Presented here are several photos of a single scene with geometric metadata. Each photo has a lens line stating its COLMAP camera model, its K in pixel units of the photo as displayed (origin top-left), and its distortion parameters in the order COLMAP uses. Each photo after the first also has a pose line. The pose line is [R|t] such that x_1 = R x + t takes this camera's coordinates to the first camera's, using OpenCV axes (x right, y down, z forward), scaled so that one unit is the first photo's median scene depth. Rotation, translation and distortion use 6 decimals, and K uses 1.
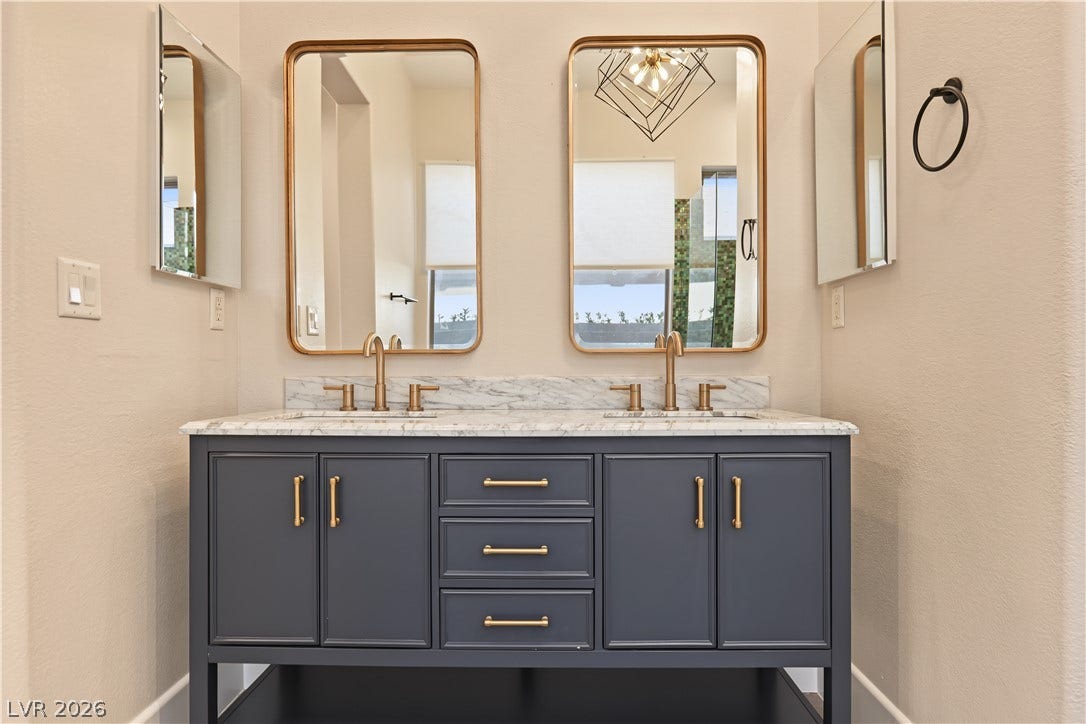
lens RADIAL K [[691.1, 0, 543.0], [0, 691.1, 362.0], [0, 0, 1]] dist [-0.033516, 0.003934]
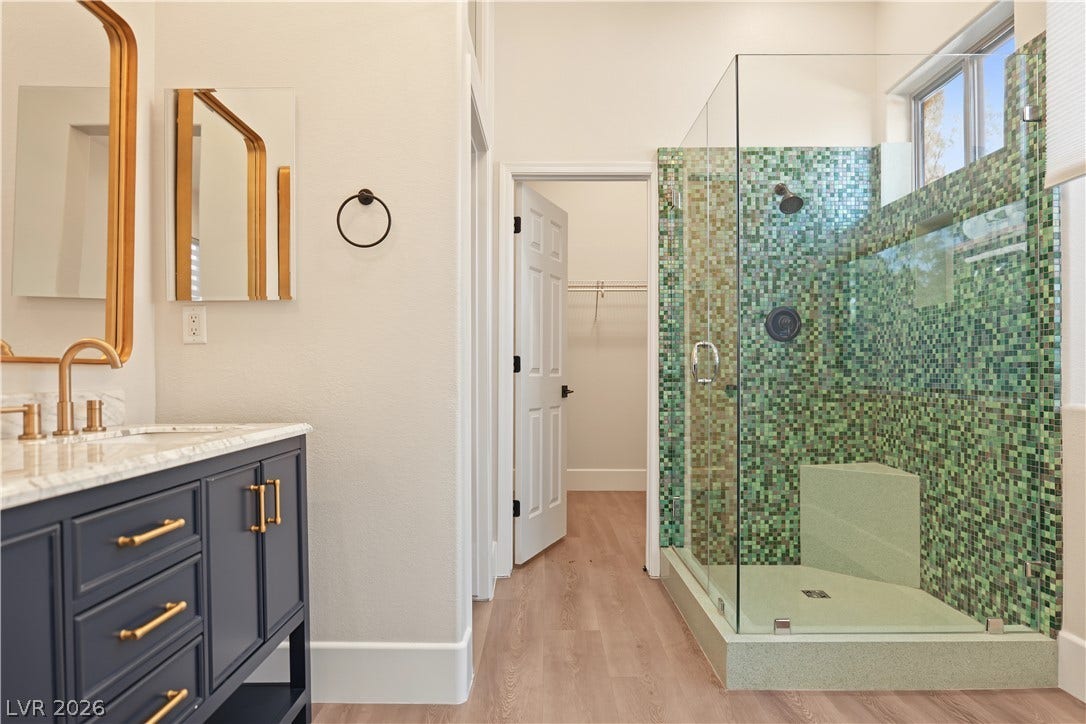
lens RADIAL K [[691.1, 0, 543.0], [0, 691.1, 362.0], [0, 0, 1]] dist [-0.033516, 0.003934]
pose [[-0.042097, 0.020591, 0.998901, -0.822691], [-0.004099, 0.999776, -0.020782, -0.001704], [-0.999105, -0.004969, -0.042004, 0.594537]]
